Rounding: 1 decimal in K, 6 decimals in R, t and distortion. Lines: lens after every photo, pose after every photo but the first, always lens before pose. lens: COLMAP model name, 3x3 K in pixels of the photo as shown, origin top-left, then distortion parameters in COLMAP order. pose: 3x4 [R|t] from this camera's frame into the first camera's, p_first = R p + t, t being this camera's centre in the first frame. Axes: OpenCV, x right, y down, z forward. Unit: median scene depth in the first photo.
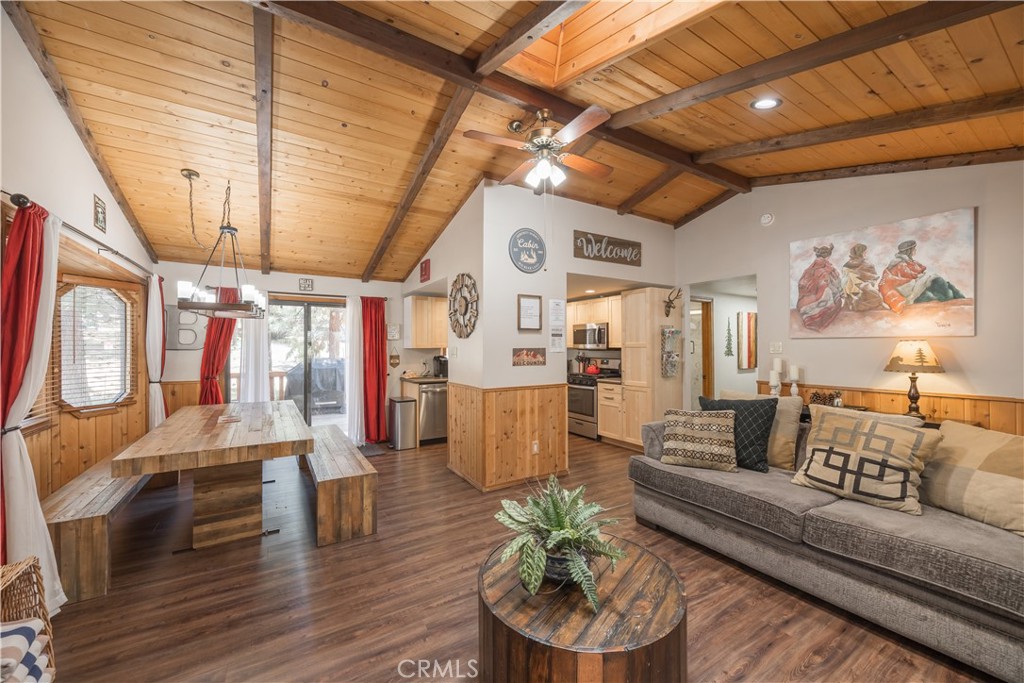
lens RADIAL K [[390.8, 0, 507.6], [0, 390.8, 341.7], [0, 0, 1]] dist [-0.001941, -0.000099]
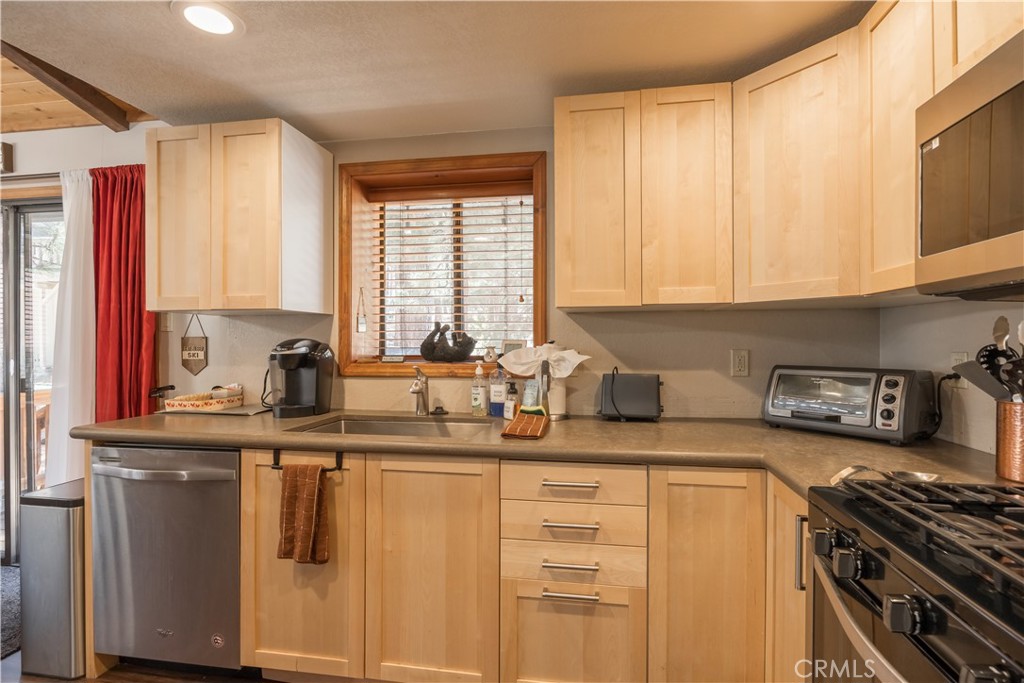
lens RADIAL K [[478.5, 0, 528.7], [0, 478.5, 344.9], [0, 0, 1]] dist [-0.013295, 0.000065]
pose [[0.763310, 0.007374, -0.645990, 0.281458], [0.005710, 0.999819, 0.018160, 0.052523], [0.646007, -0.017550, 0.763130, 1.314107]]
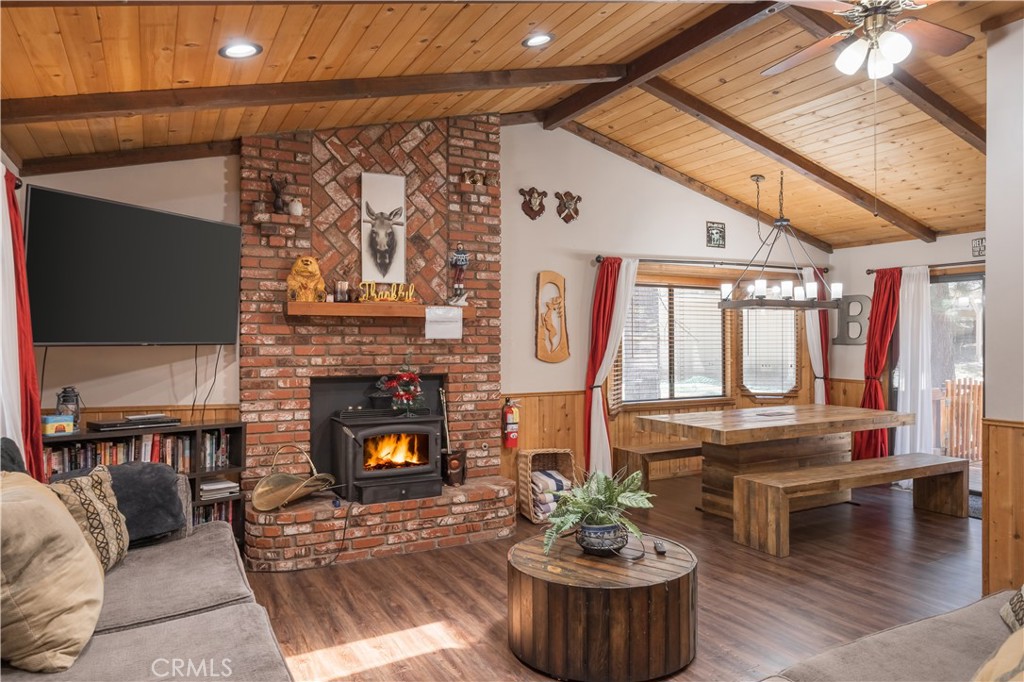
lens RADIAL K [[672.1, 0, 526.4], [0, 672.1, 342.7], [0, 0, 1]] dist [-0.001491, 0.000476]
pose [[-0.047501, 0.003643, -0.998865, 0.870946], [0.012605, 0.999916, 0.003048, 0.002619], [0.998792, -0.012446, -0.047543, 0.383777]]
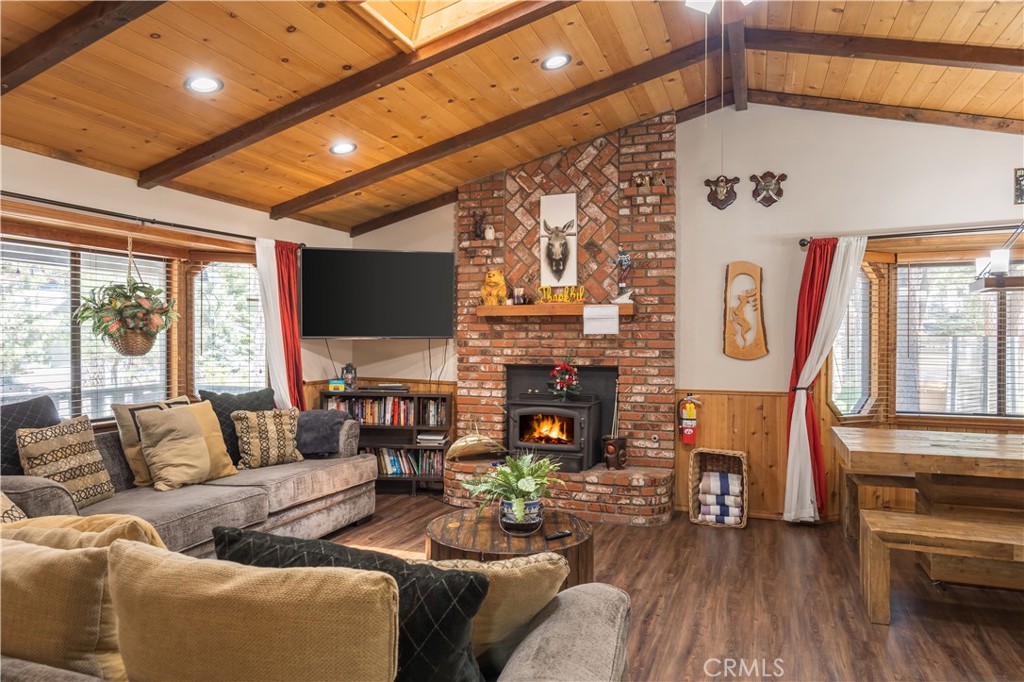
lens RADIAL K [[661.1, 0, 512.0], [0, 661.1, 341.0], [0, 0, 1]] dist [-0.000707, -0.000882]
pose [[-0.790189, 0.004776, -0.612845, 0.606930], [0.006883, 0.999976, -0.001081, 0.011419], [0.612825, -0.005072, -0.790202, 1.121583]]
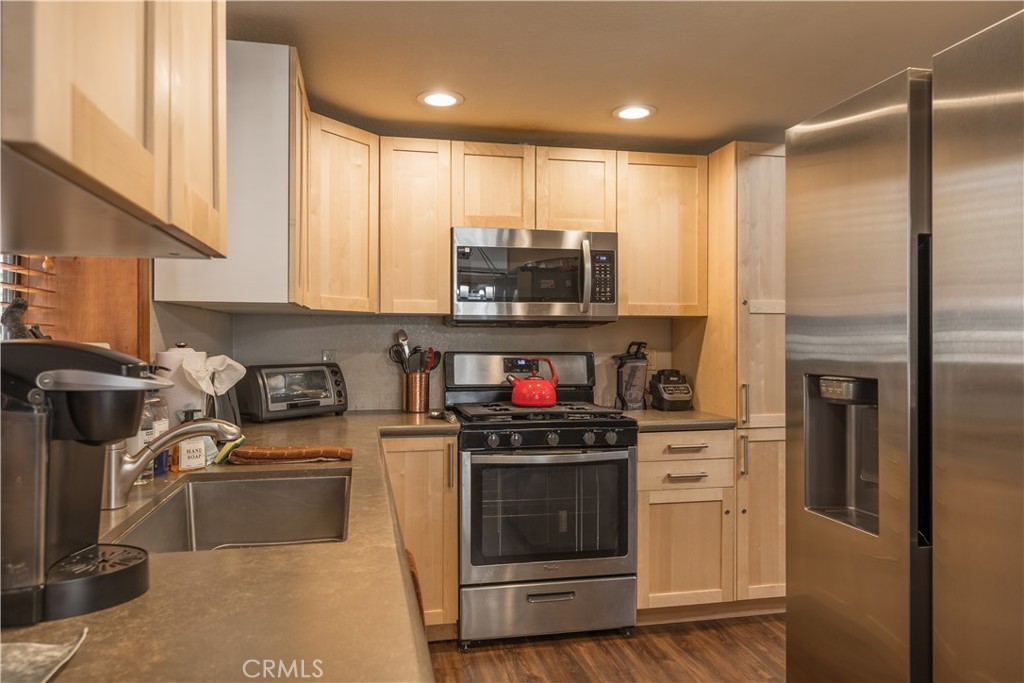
lens RADIAL K [[712.9, 0, 512.4], [0, 712.9, 339.9], [0, 0, 1]] dist [0.006195, 0.002461]
pose [[0.329832, 0.003584, 0.944033, -0.444386], [-0.011758, 0.999931, 0.000312, 0.052218], [-0.943966, -0.011203, 0.329851, 1.331766]]
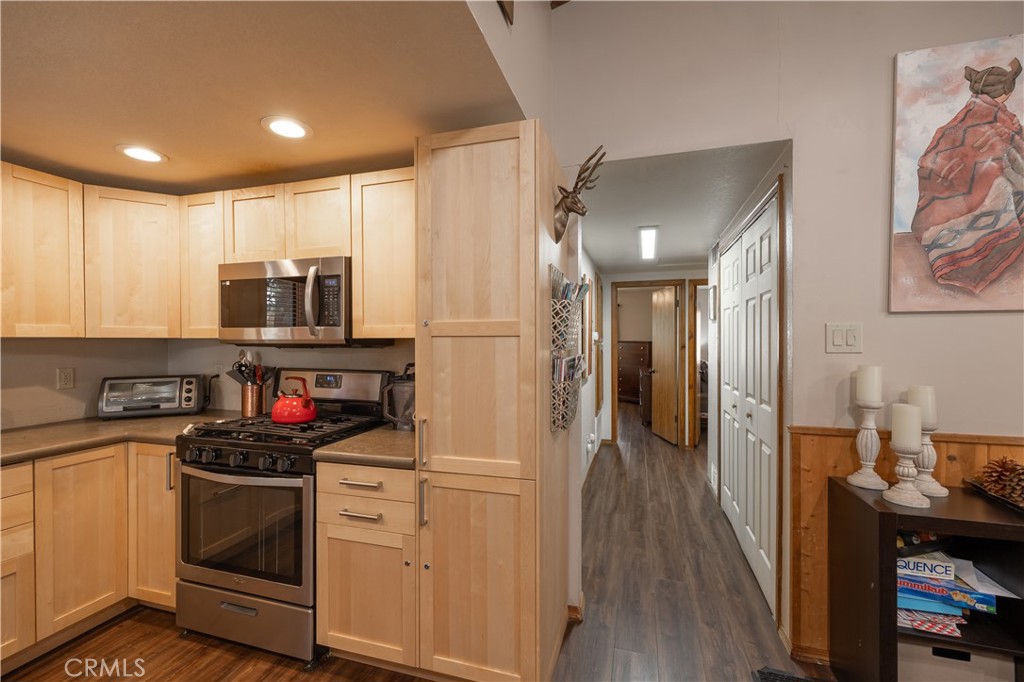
lens RADIAL K [[438.0, 0, 512.0], [0, 438.0, 341.0], [0, 0, 1]] dist [-0.000624, 0.000007]
pose [[0.747082, -0.000435, 0.664731, 0.182961], [-0.008497, 0.999912, 0.010203, 0.018742], [-0.664677, -0.013270, 0.747013, 0.978630]]
